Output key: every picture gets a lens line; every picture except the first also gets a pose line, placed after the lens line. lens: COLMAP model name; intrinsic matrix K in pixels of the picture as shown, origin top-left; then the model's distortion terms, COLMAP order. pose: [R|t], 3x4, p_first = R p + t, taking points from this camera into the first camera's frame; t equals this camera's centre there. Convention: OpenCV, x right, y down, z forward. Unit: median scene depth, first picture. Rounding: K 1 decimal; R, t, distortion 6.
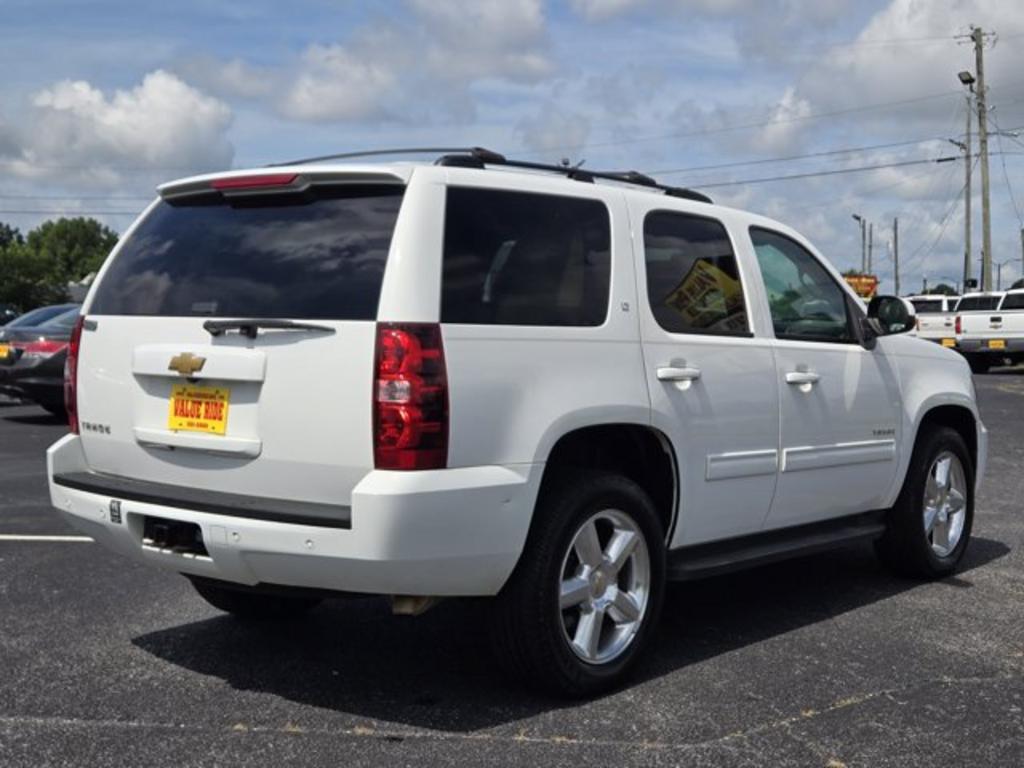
lens RADIAL K [[1404.6, 0, 512.0], [0, 1404.6, 384.0], [0, 0, 1]] dist [0.100609, -0.065874]
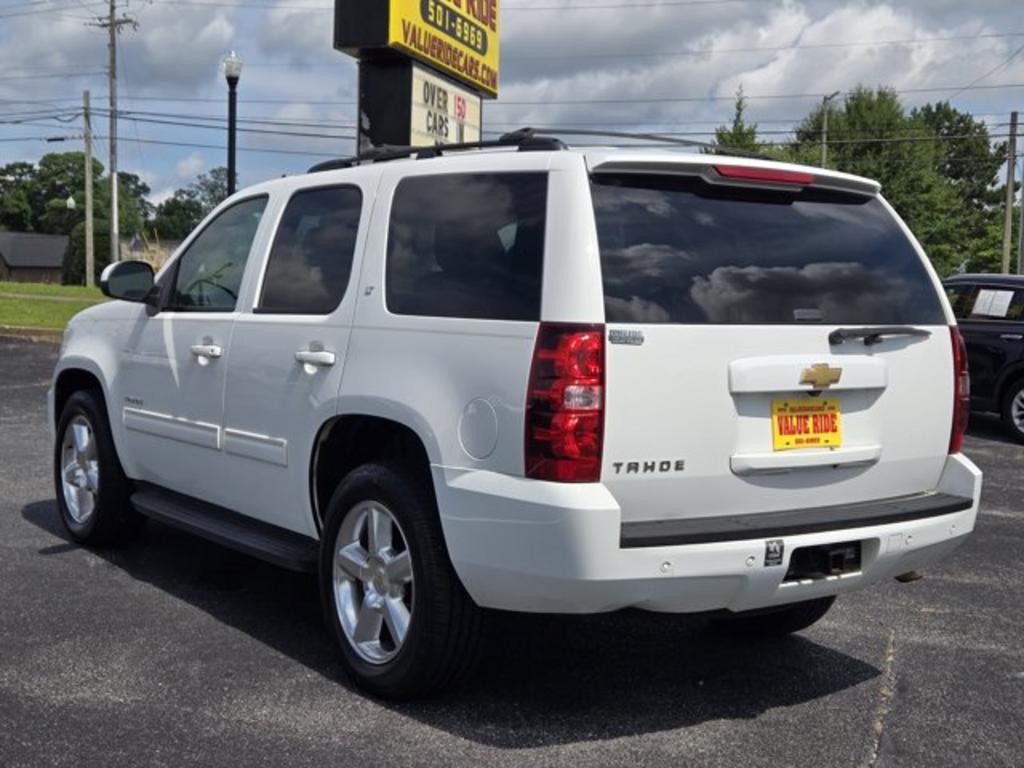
lens RADIAL K [[1404.6, 0, 512.0], [0, 1404.6, 384.0], [0, 0, 1]] dist [0.100609, -0.065874]
pose [[0.235691, -0.076498, 0.968812, -1.157280], [0.025301, 0.997042, 0.072572, -0.080071], [-0.971499, 0.007407, 0.236930, 0.961097]]
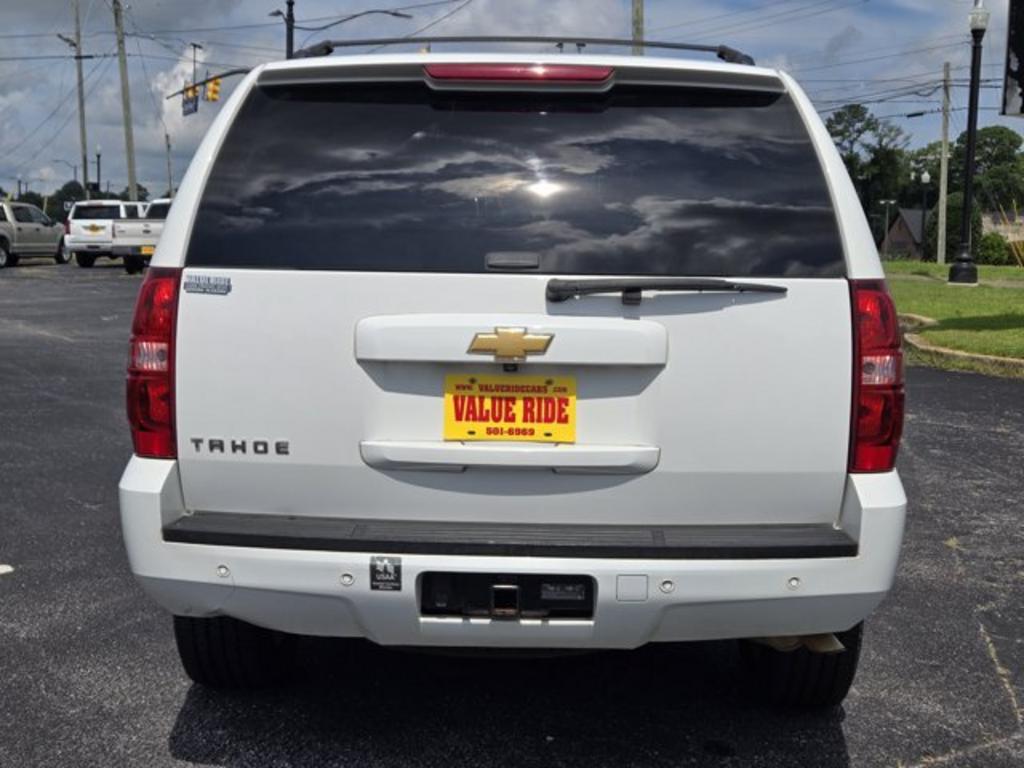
lens RADIAL K [[1404.6, 0, 512.0], [0, 1404.6, 384.0], [0, 0, 1]] dist [0.100609, -0.065874]
pose [[0.782789, -0.070652, 0.618263, -0.637244], [0.027337, 0.996479, 0.079260, -0.047711], [-0.621686, -0.045142, 0.781964, 0.463561]]
